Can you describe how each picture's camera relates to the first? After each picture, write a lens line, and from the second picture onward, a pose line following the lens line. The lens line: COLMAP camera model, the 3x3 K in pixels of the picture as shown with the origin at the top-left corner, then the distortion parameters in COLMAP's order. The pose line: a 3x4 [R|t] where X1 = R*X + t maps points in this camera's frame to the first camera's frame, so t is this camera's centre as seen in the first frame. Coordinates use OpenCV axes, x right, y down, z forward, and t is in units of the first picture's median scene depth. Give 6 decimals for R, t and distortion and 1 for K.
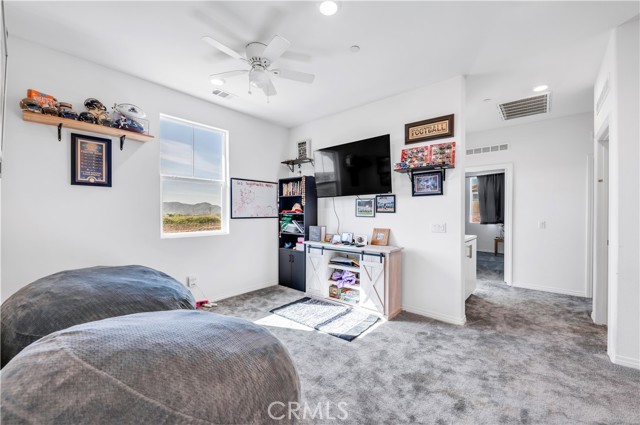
lens RADIAL K [[259.4, 0, 321.2], [0, 259.4, 214.1], [0, 0, 1]] dist [0.003132, -0.000081]
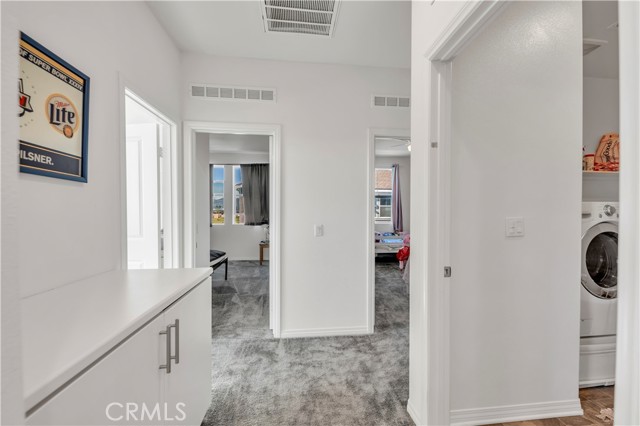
lens RADIAL K [[259.4, 0, 322.4], [0, 259.4, 216.2], [0, 0, 1]] dist [0.003132, -0.000081]
pose [[0.686705, -0.010688, 0.726857, 0.417982], [0.001501, 0.999911, 0.013285, -0.001781], [-0.726934, -0.008032, 0.686660, 0.589757]]
